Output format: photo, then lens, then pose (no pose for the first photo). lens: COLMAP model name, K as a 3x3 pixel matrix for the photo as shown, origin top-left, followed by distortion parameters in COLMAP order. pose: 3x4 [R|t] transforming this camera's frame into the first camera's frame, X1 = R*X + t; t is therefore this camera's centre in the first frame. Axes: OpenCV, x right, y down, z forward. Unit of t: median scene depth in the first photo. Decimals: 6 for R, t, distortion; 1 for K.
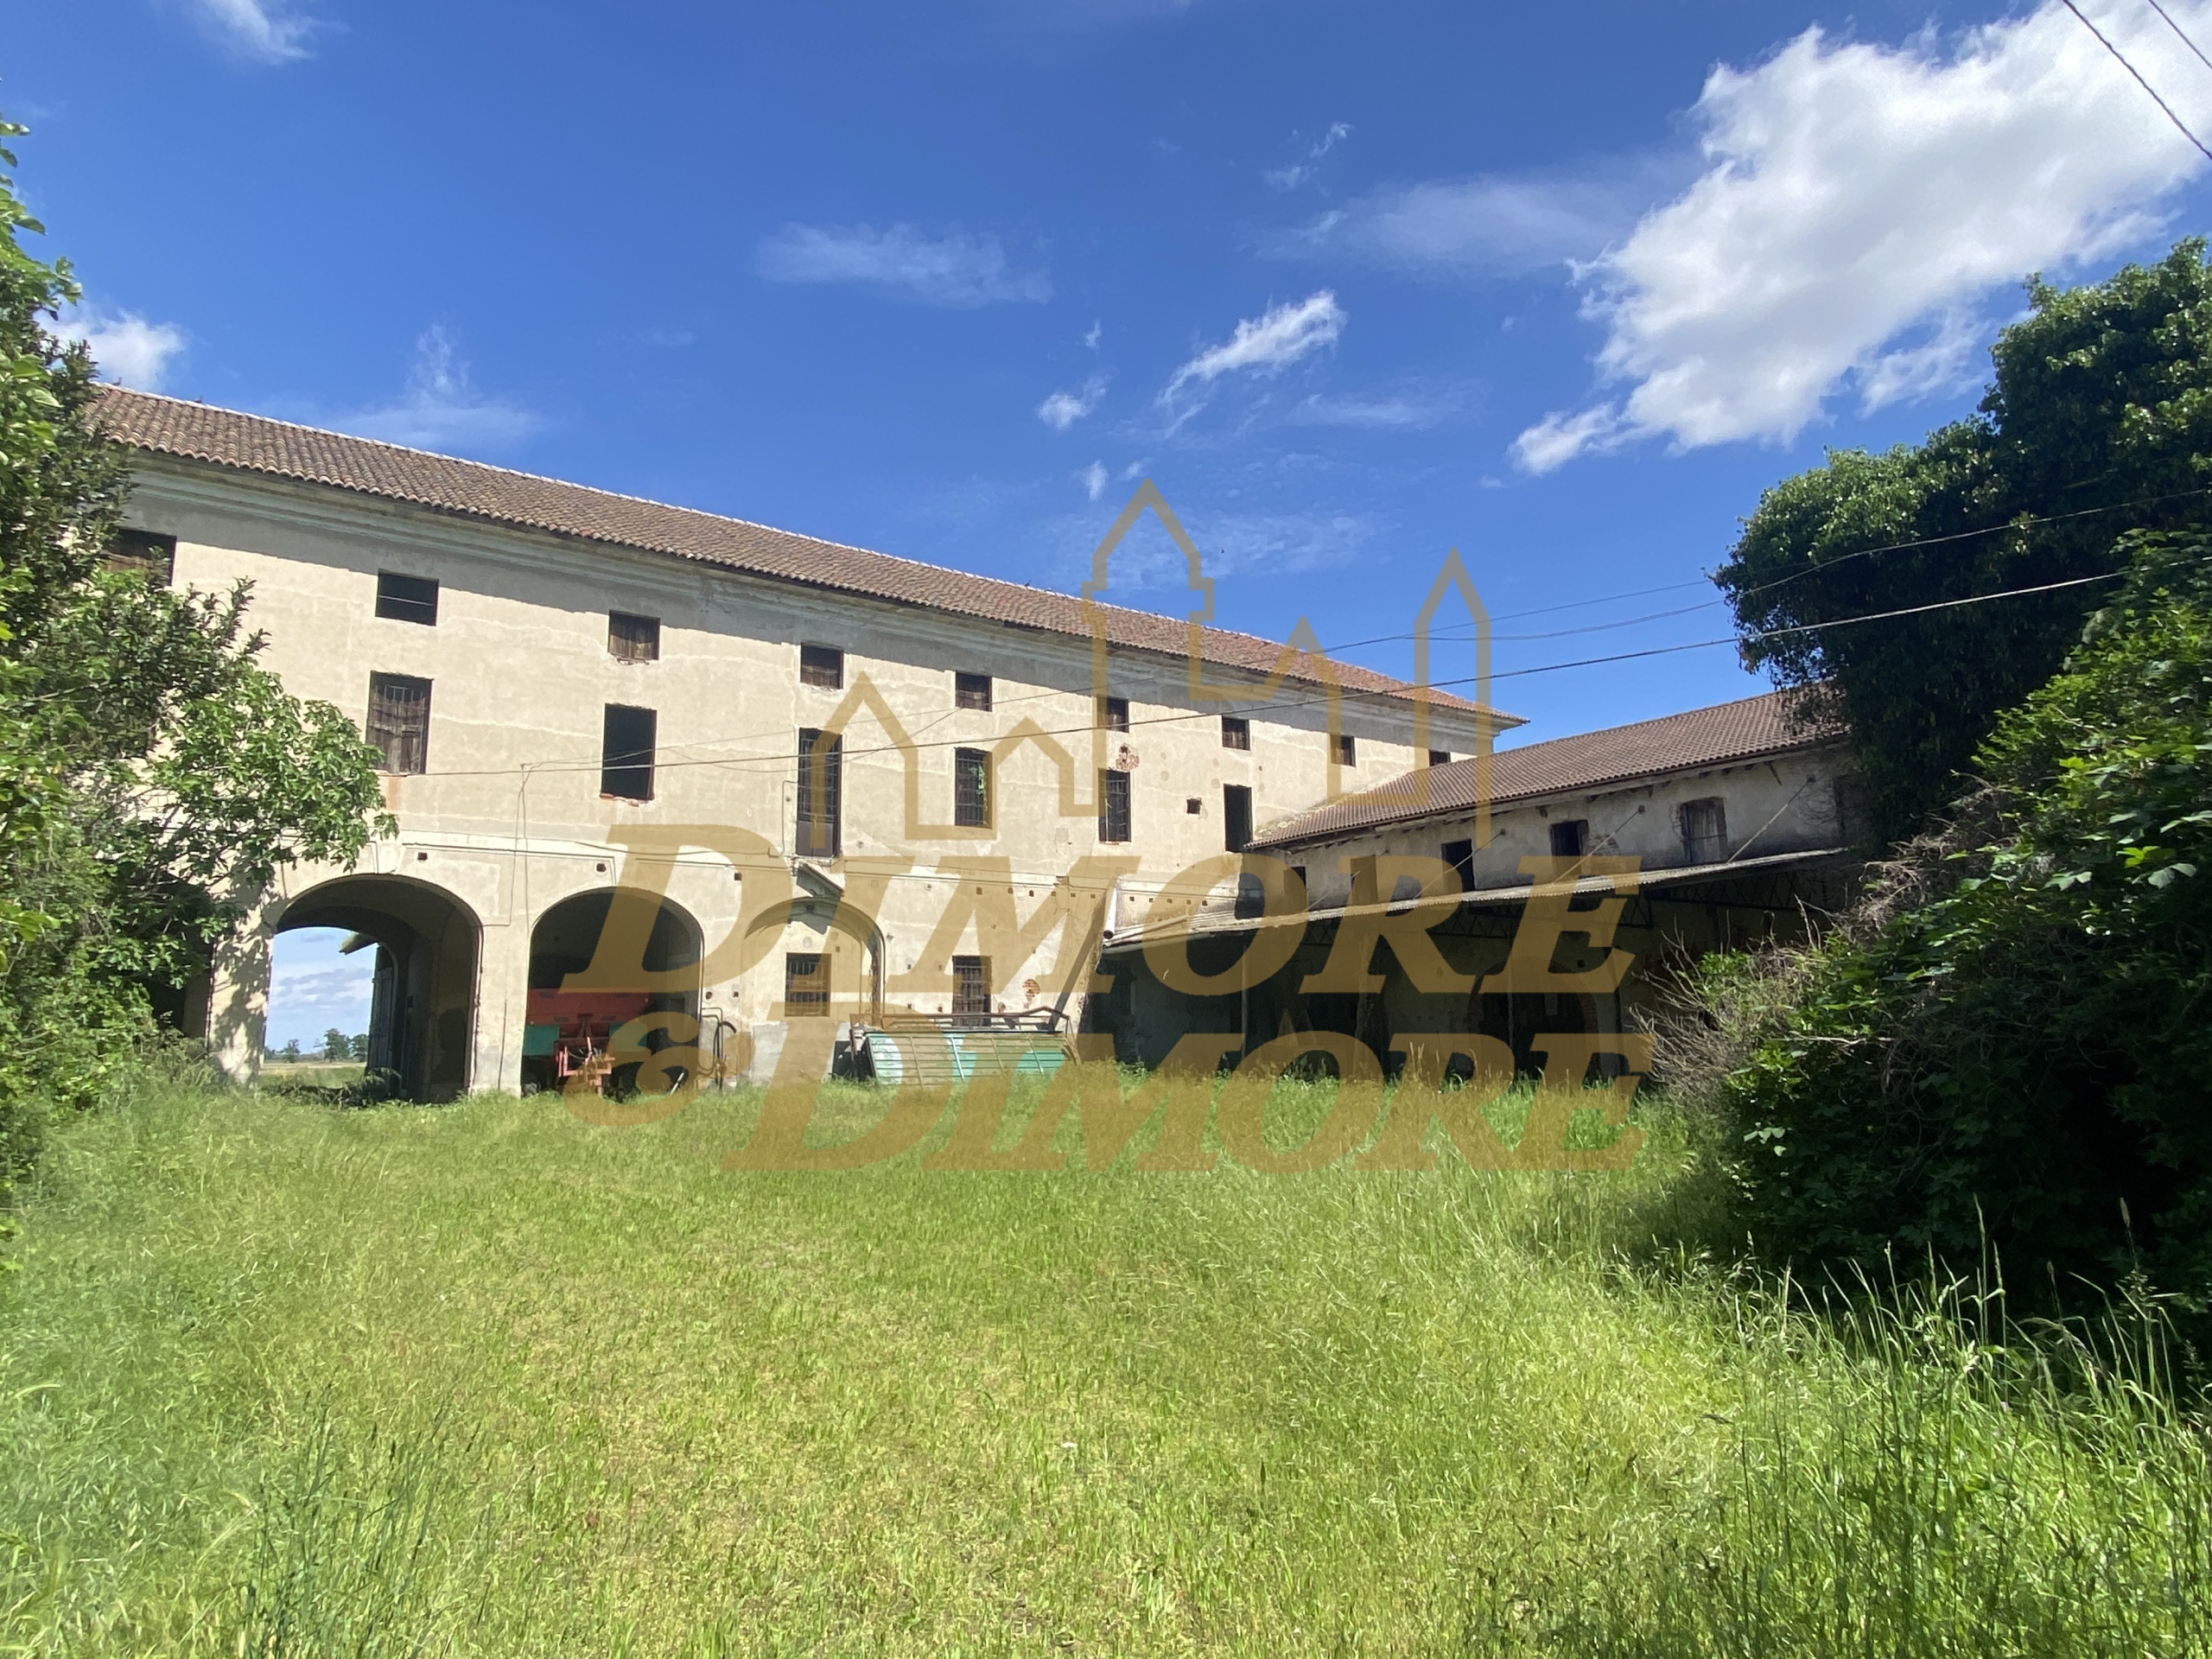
lens RADIAL K [[1311.6, 0, 1091.8], [0, 1311.6, 818.4], [0, 0, 1]] dist [0.075950, -0.087616]
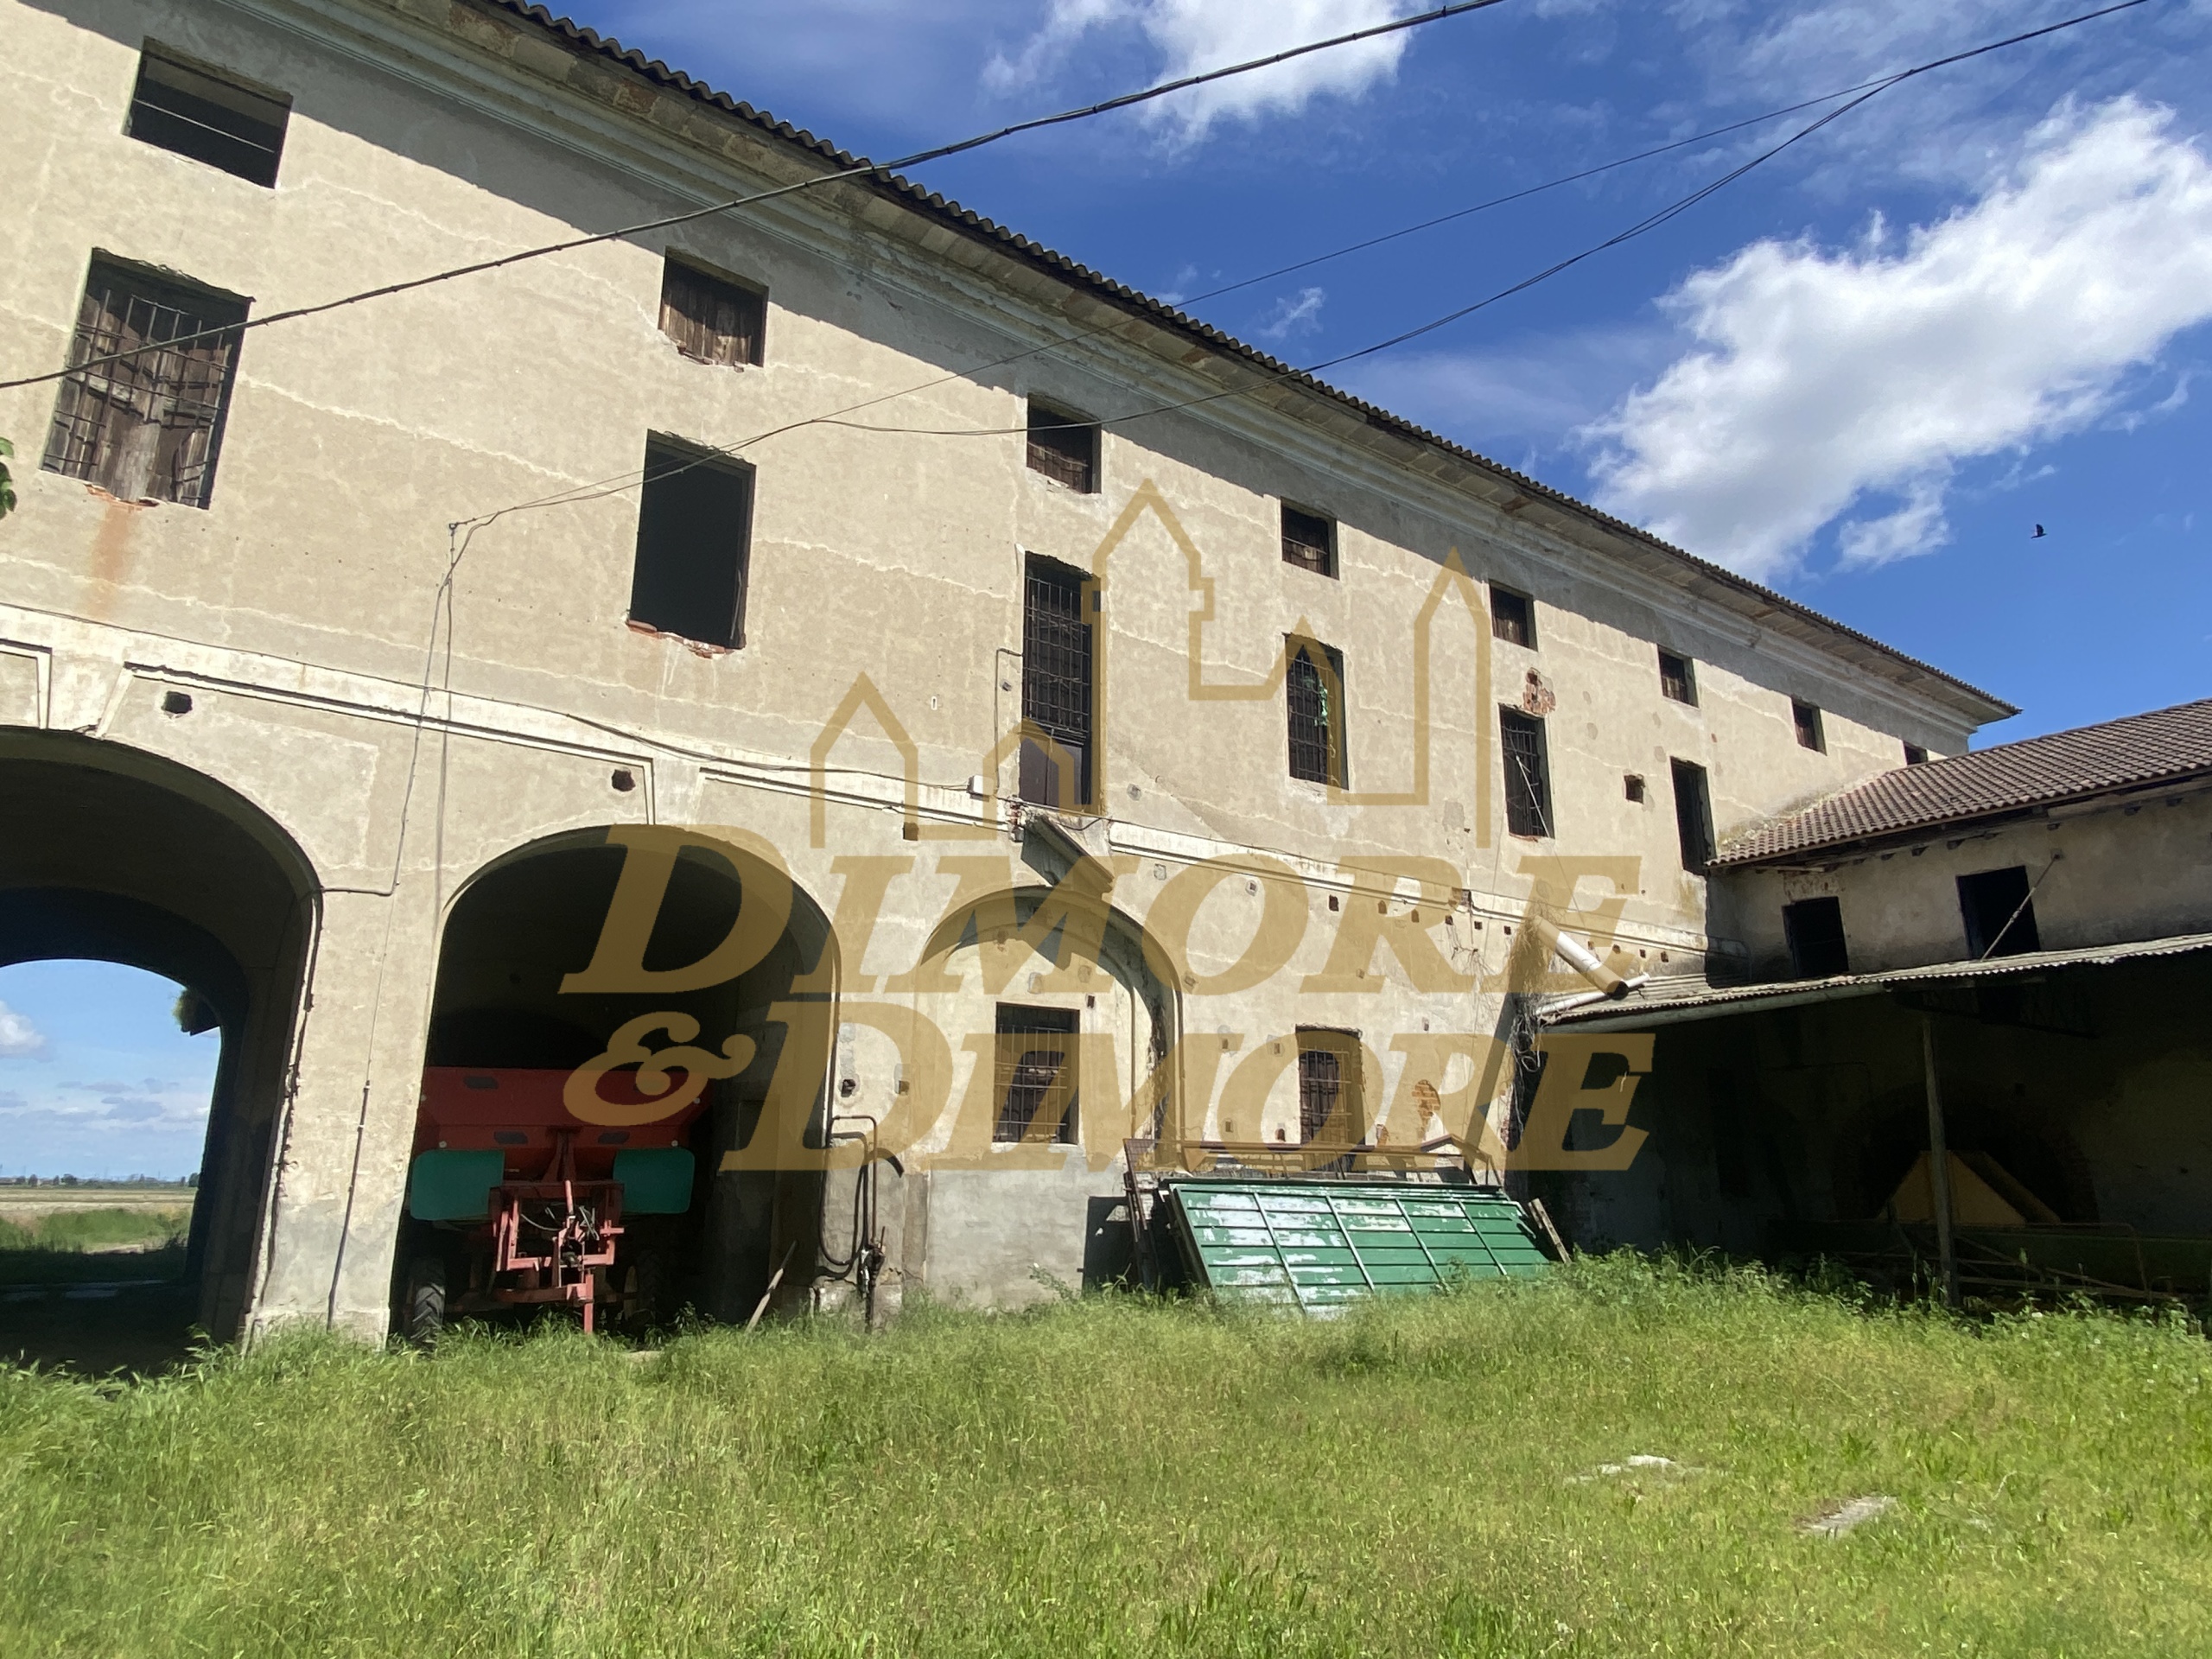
lens RADIAL K [[1311.6, 0, 1091.8], [0, 1311.6, 818.4], [0, 0, 1]] dist [0.075950, -0.087616]
pose [[0.999750, 0.016994, 0.014542, -0.199215], [-0.015294, 0.993823, -0.109917, 0.084493], [-0.016320, 0.109667, 0.993834, 0.507054]]
